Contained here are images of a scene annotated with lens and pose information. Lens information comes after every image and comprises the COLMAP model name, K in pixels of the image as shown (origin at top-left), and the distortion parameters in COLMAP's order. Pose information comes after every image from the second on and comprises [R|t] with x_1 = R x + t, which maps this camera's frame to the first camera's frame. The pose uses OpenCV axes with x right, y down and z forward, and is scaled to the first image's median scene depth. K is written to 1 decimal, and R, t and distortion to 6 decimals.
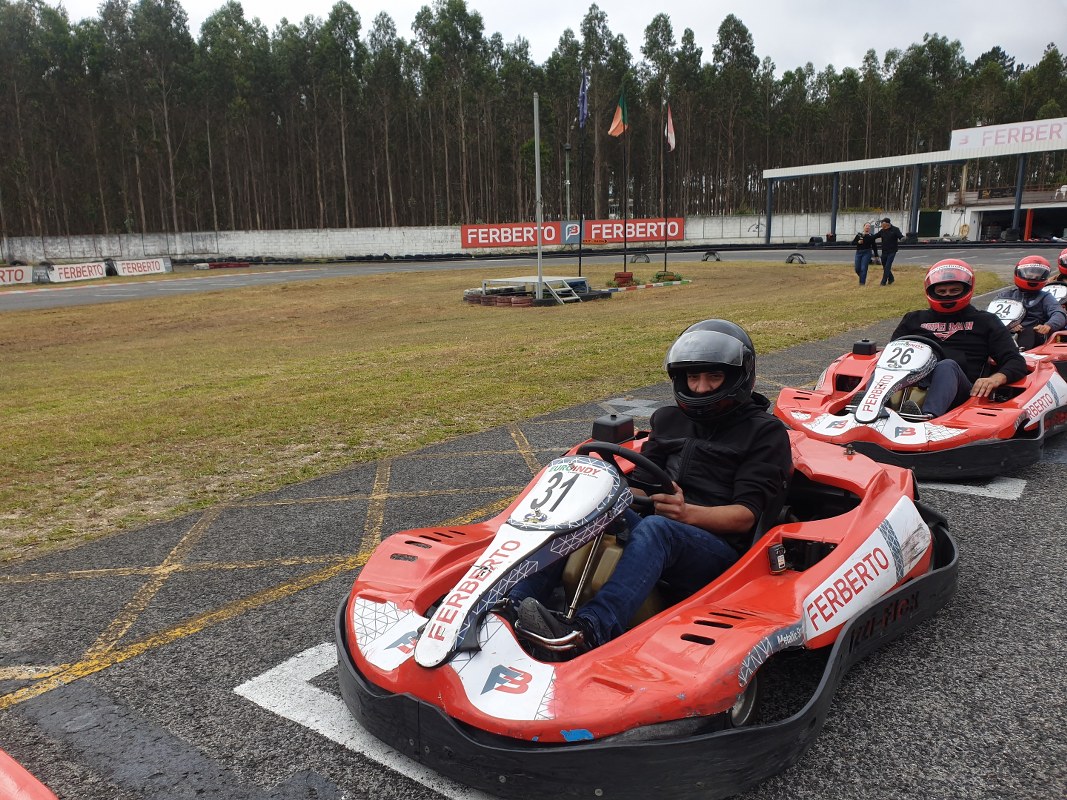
lens RADIAL K [[832.6, 0, 497.8], [0, 832.6, 411.9], [0, 0, 1]] dist [0.019992, 0.001454]
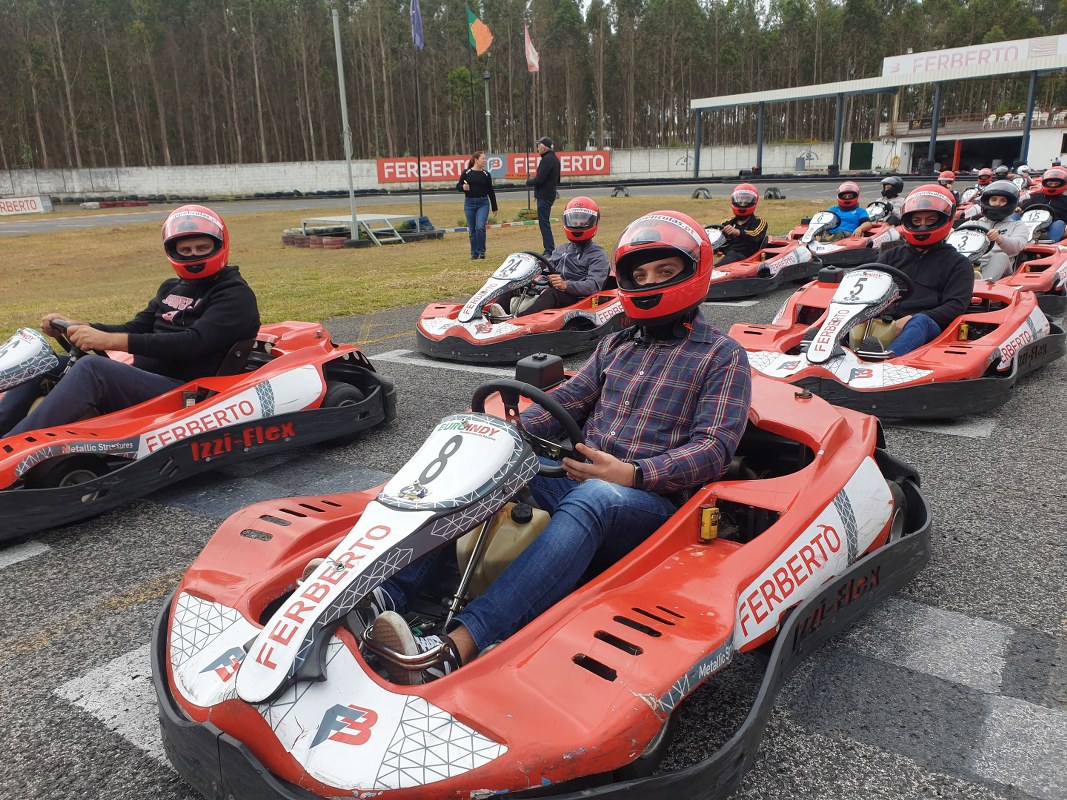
lens RADIAL K [[832.6, 0, 517.2], [0, 832.6, 389.7], [0, 0, 1]] dist [0.019992, 0.001454]
pose [[0.999322, -0.015085, 0.033578, 0.079681], [0.013380, 0.998637, 0.050448, -0.006859], [-0.034293, -0.049965, 0.998162, 0.028246]]
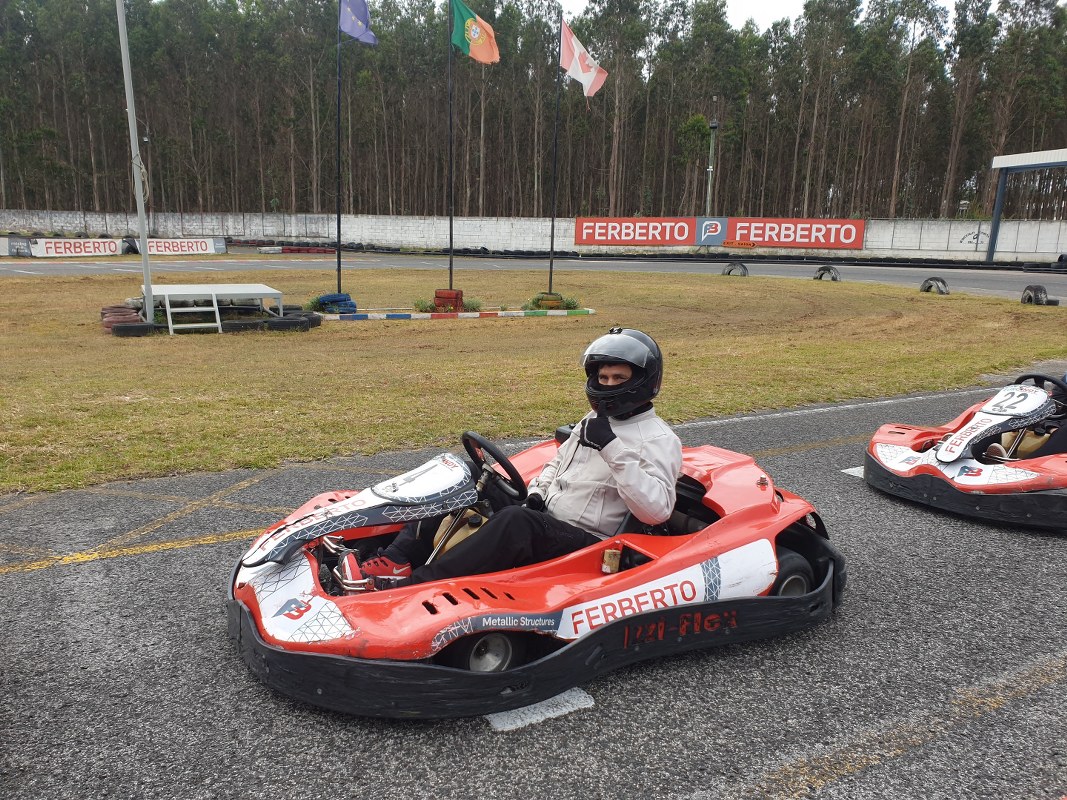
lens RADIAL K [[832.6, 0, 513.3], [0, 832.6, 410.5], [0, 0, 1]] dist [0.019992, 0.001454]
pose [[0.931591, 0.120003, -0.343130, 0.207250], [-0.117830, 0.992660, 0.027257, -0.046044], [0.343882, 0.015039, 0.938893, 0.191423]]
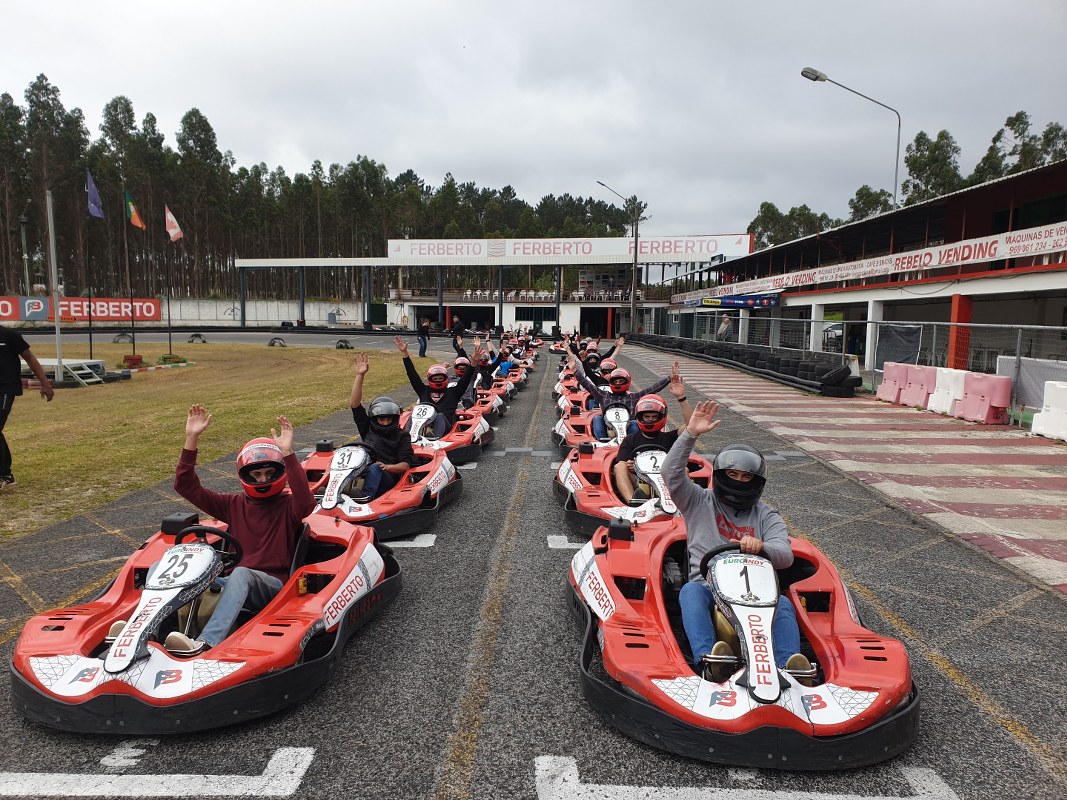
lens RADIAL K [[832.6, 0, 512.8], [0, 832.6, 403.1], [0, 0, 1]] dist [0.019992, 0.001454]
pose [[0.805472, -0.030049, 0.591872, -0.036498], [0.090740, 0.993191, -0.073063, 0.005812], [-0.585647, 0.112557, 0.802714, -0.051012]]
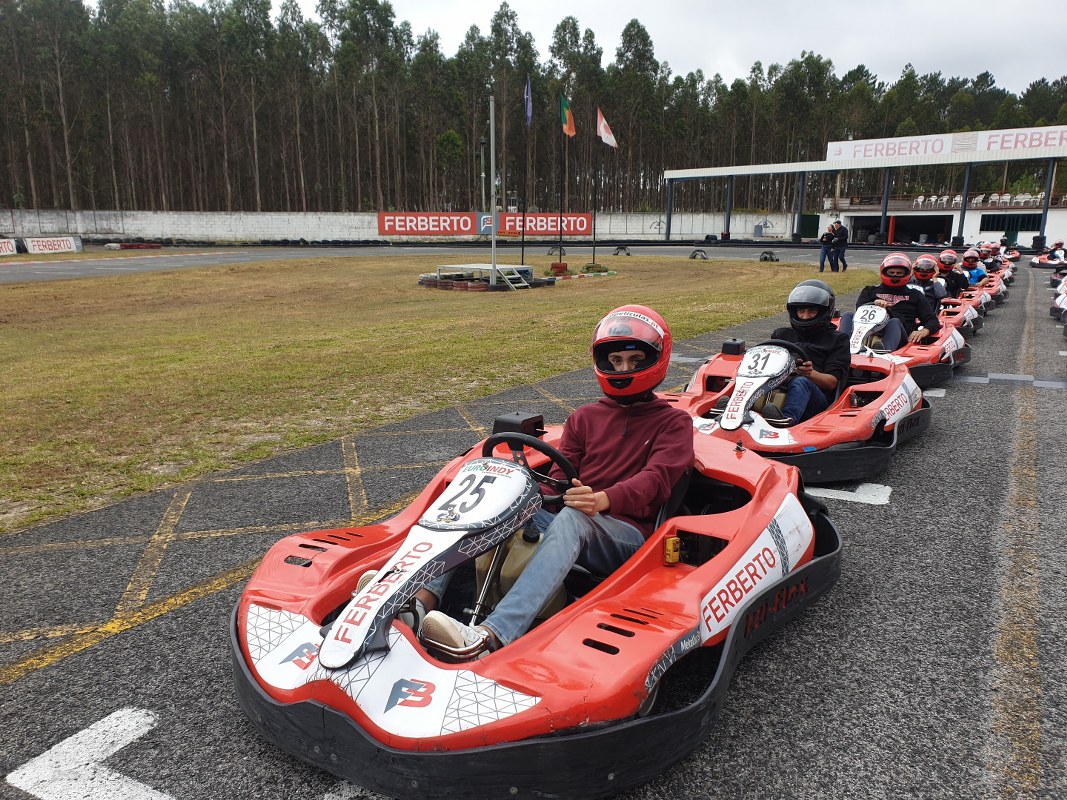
lens RADIAL K [[832.6, 0, 519.1], [0, 832.6, 409.1], [0, 0, 1]] dist [0.019992, 0.001454]
pose [[0.988691, -0.001965, 0.149957, -0.027014], [0.000732, 0.999966, 0.008274, 0.006508], [-0.149968, -0.008070, 0.988658, -0.030490]]
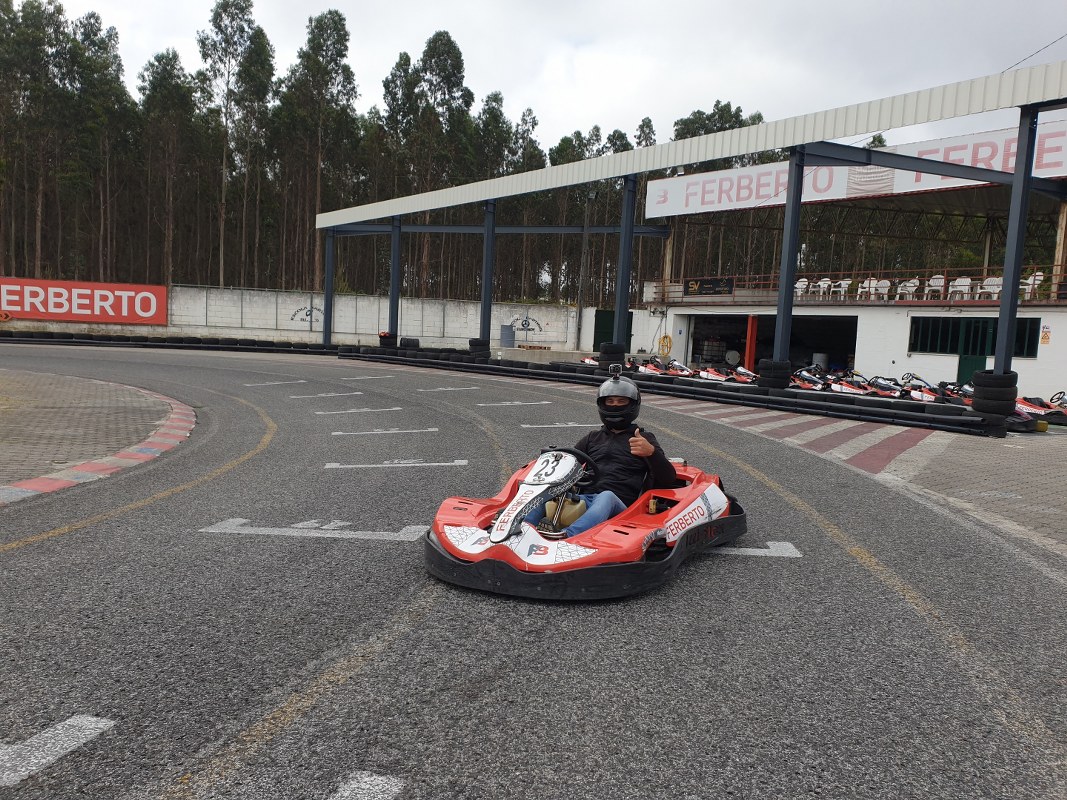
lens RADIAL K [[832.6, 0, 540.1], [0, 832.6, 415.2], [0, 0, 1]] dist [0.019992, 0.001454]
pose [[0.992117, 0.058357, 0.110901, 0.411024], [-0.046368, 0.993094, -0.107774, -0.100756], [-0.116424, 0.101782, 0.987970, 0.439123]]
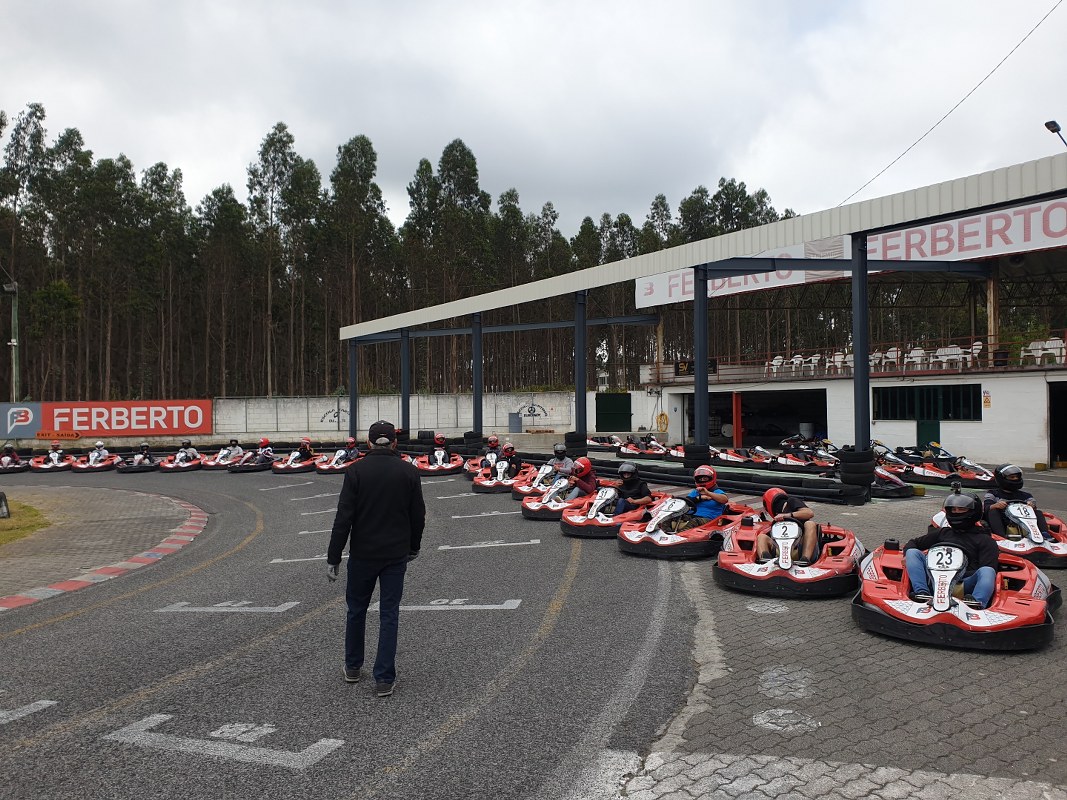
lens RADIAL K [[832.6, 0, 539.3], [0, 832.6, 399.5], [0, 0, 1]] dist [0.019992, 0.001454]
pose [[0.999433, 0.006337, 0.033078, 0.447044], [0.000797, 0.977410, -0.211351, -0.101105], [-0.033670, 0.211257, 0.976850, 0.385699]]
